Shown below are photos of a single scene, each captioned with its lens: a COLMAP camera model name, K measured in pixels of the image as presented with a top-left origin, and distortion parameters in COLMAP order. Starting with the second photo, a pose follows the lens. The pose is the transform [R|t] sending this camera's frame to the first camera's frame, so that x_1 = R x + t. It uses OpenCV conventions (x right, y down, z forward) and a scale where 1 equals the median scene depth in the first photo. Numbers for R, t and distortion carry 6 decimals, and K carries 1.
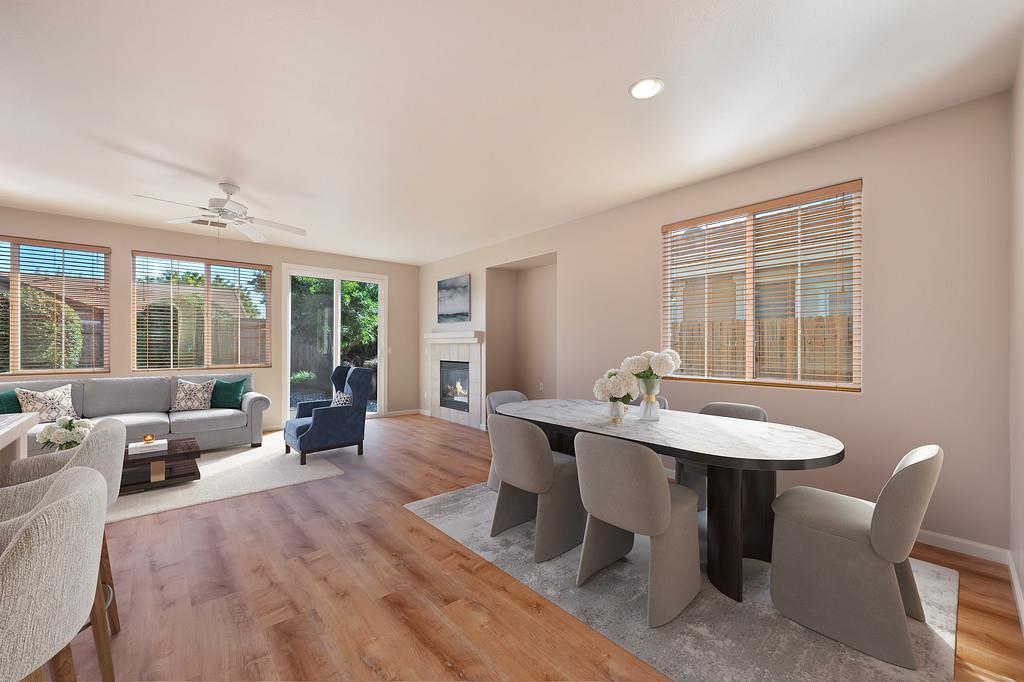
lens RADIAL K [[406.6, 0, 514.1], [0, 406.6, 344.8], [0, 0, 1]] dist [0.001055, 0.000018]
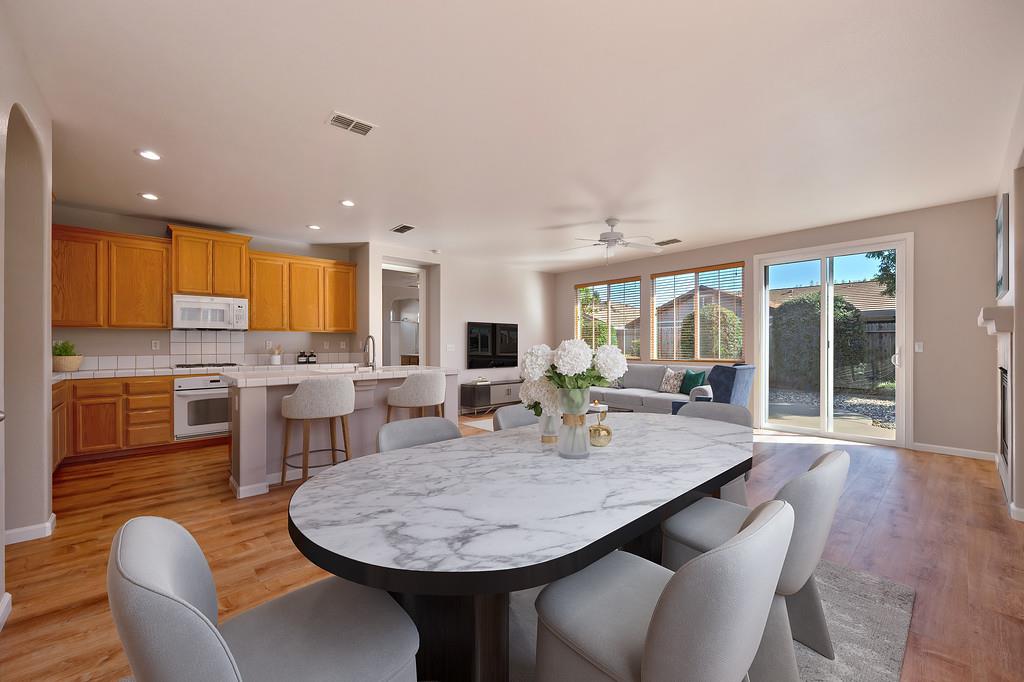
lens RADIAL K [[406.6, 0, 514.1], [0, 406.6, 344.8], [0, 0, 1]] dist [0.001055, 0.000018]
pose [[0.009933, -0.000811, -0.999950, 0.516929], [0.003525, 0.999993, -0.000776, 0.012119], [0.999944, -0.003517, 0.009936, 0.551865]]
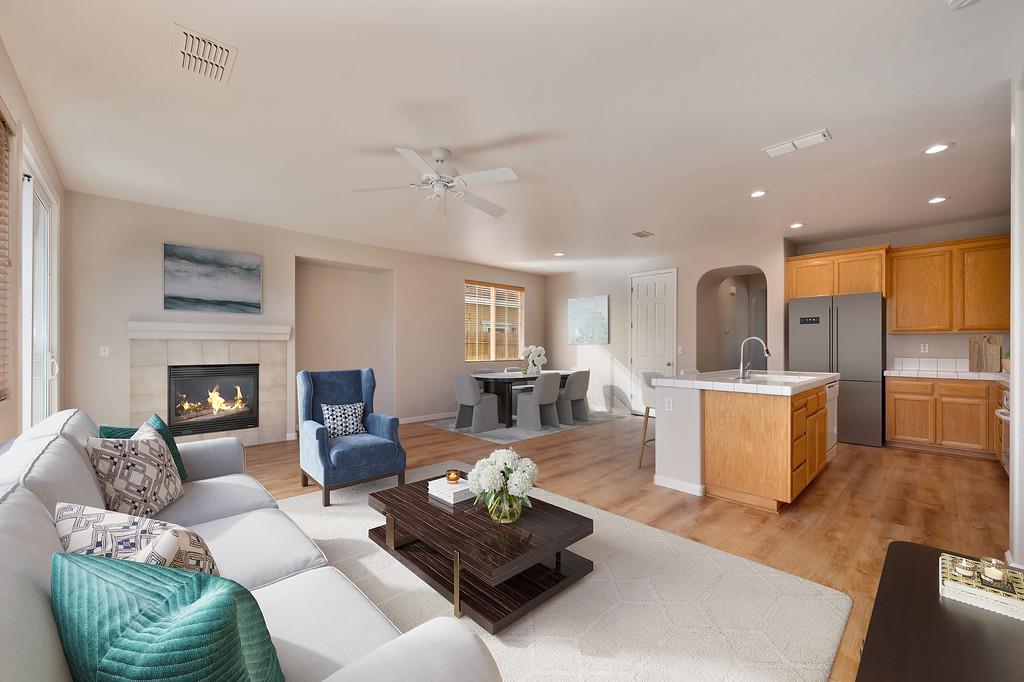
lens RADIAL K [[406.6, 0, 514.1], [0, 406.6, 344.8], [0, 0, 1]] dist [0.001055, 0.000018]
pose [[-0.037257, 0.005268, 0.999292, -1.283915], [-0.001808, 0.999984, -0.005339, 0.010571], [-0.999304, -0.002005, -0.037247, 0.726741]]
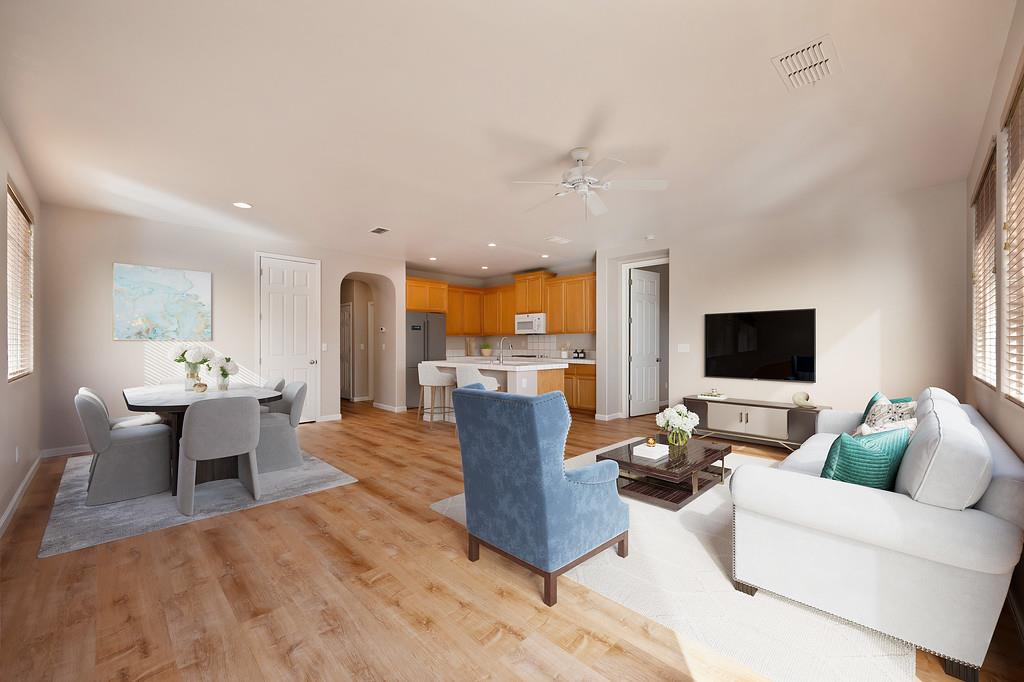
lens RADIAL K [[406.6, 0, 514.1], [0, 406.6, 344.8], [0, 0, 1]] dist [0.001055, 0.000018]
pose [[-0.997754, -0.001570, -0.066970, -0.419148], [-0.001770, 0.999994, 0.002929, 0.007947], [0.066965, 0.003041, -0.997751, 1.527815]]
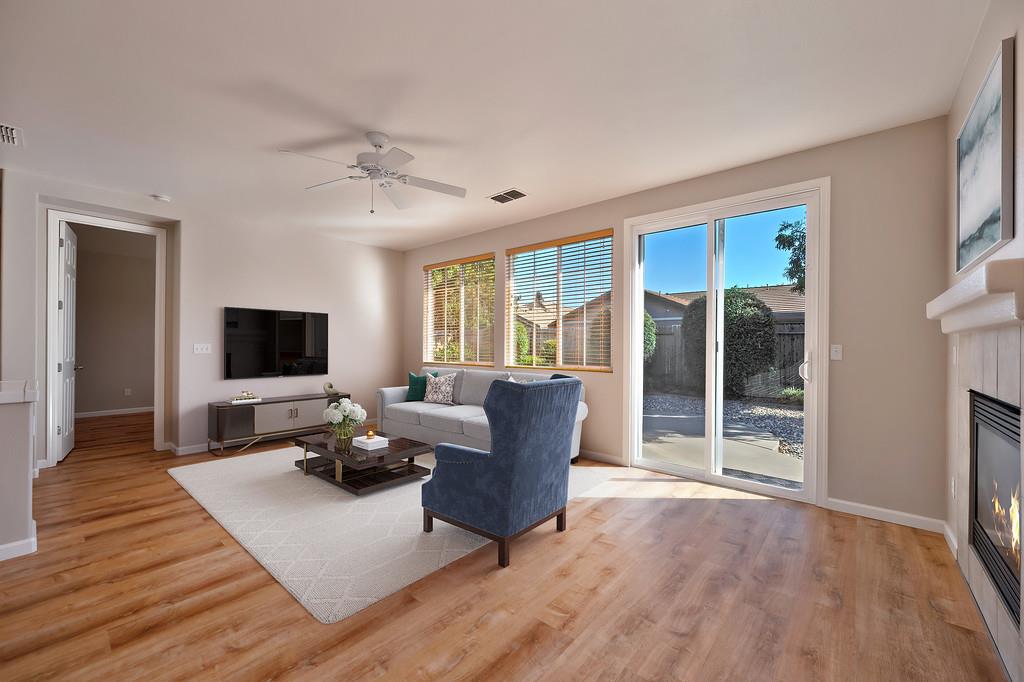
lens RADIAL K [[406.6, 0, 514.1], [0, 406.6, 344.8], [0, 0, 1]] dist [0.001055, 0.000018]
pose [[0.139392, 0.000162, -0.990237, 0.098131], [-0.003009, 0.999995, -0.000260, 0.010104], [0.990233, 0.003016, 0.139392, 0.956003]]
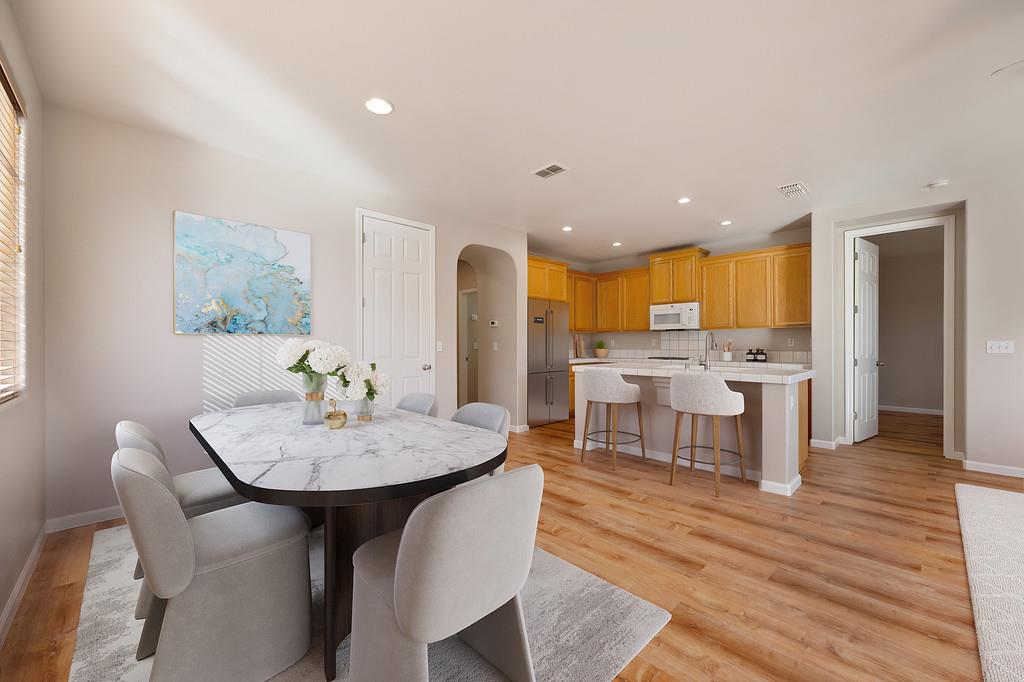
lens RADIAL K [[398.7, 0, 507.7], [0, 398.7, 344.5], [0, 0, 1]] dist [-0.016541, 0.000352]
pose [[-0.999638, 0.000070, -0.026889, -0.001929], [0.000080, 1.000000, -0.000359, 0.016595], [0.026889, -0.000361, -0.999638, 1.086640]]
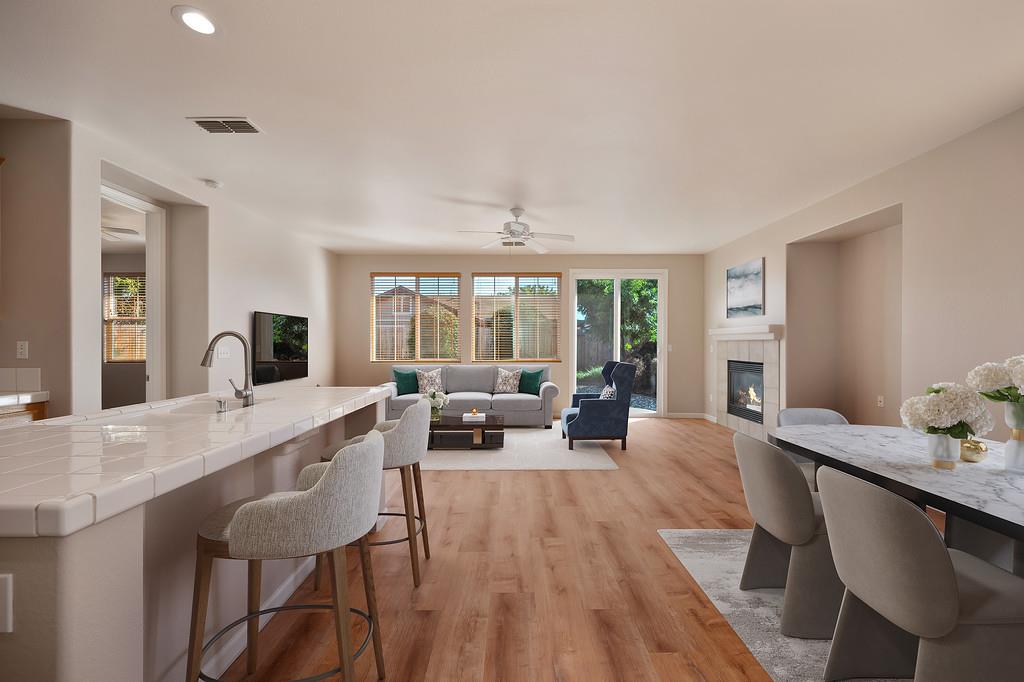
lens RADIAL K [[406.6, 0, 514.1], [0, 406.6, 344.8], [0, 0, 1]] dist [0.001055, 0.000018]
pose [[0.752527, 0.003541, -0.658552, 0.069780], [0.001099, 0.999977, 0.006633, -0.000960], [0.658561, -0.005715, 0.752506, 0.074291]]
